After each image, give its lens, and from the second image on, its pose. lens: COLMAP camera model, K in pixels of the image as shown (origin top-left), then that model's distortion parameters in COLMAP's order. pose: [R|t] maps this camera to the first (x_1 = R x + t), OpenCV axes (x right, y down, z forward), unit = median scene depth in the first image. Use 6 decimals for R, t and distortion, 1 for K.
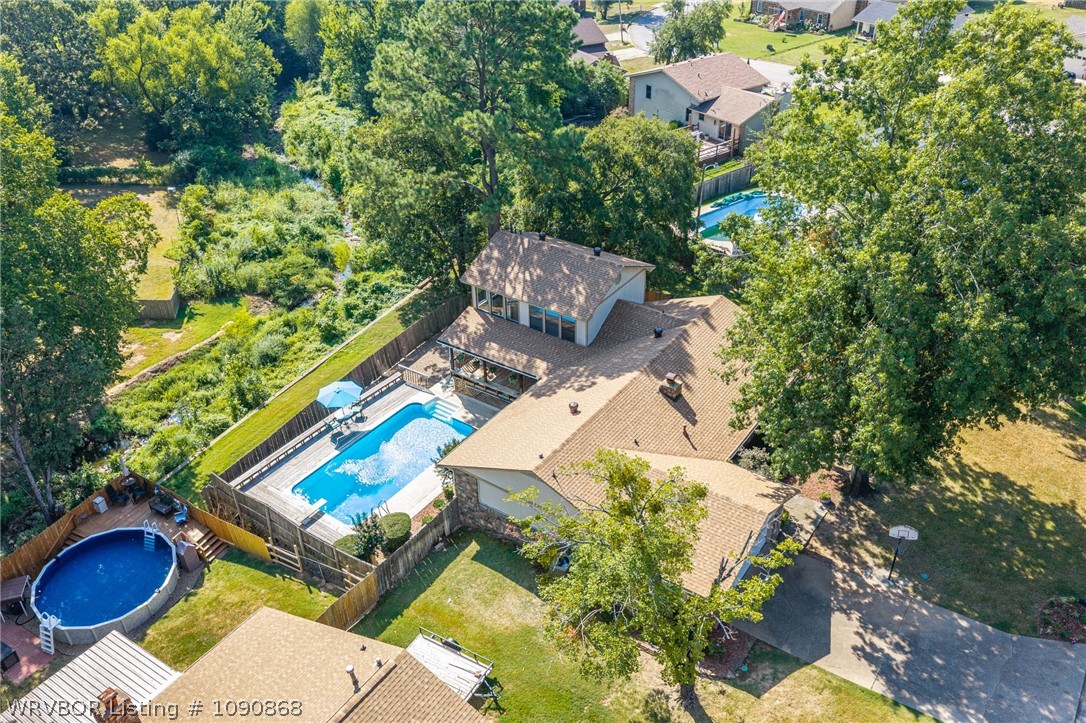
lens RADIAL K [[904.8, 0, 543.0], [0, 904.8, 361.5], [0, 0, 1]] dist [-0.003399, -0.006154]
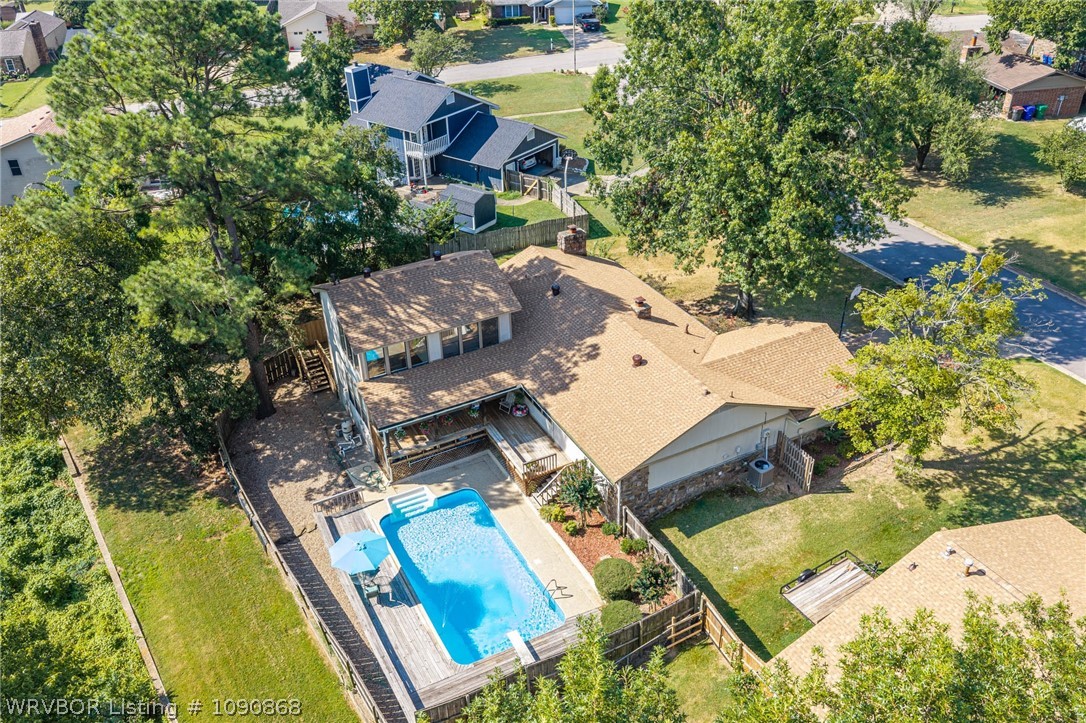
lens RADIAL K [[904.8, 0, 543.0], [0, 904.8, 361.5], [0, 0, 1]] dist [-0.003399, -0.006154]
pose [[0.451484, -0.470368, 0.758232, -0.627028], [0.497850, 0.837994, 0.223406, -0.180214], [-0.740478, 0.276622, 0.612514, 0.387256]]
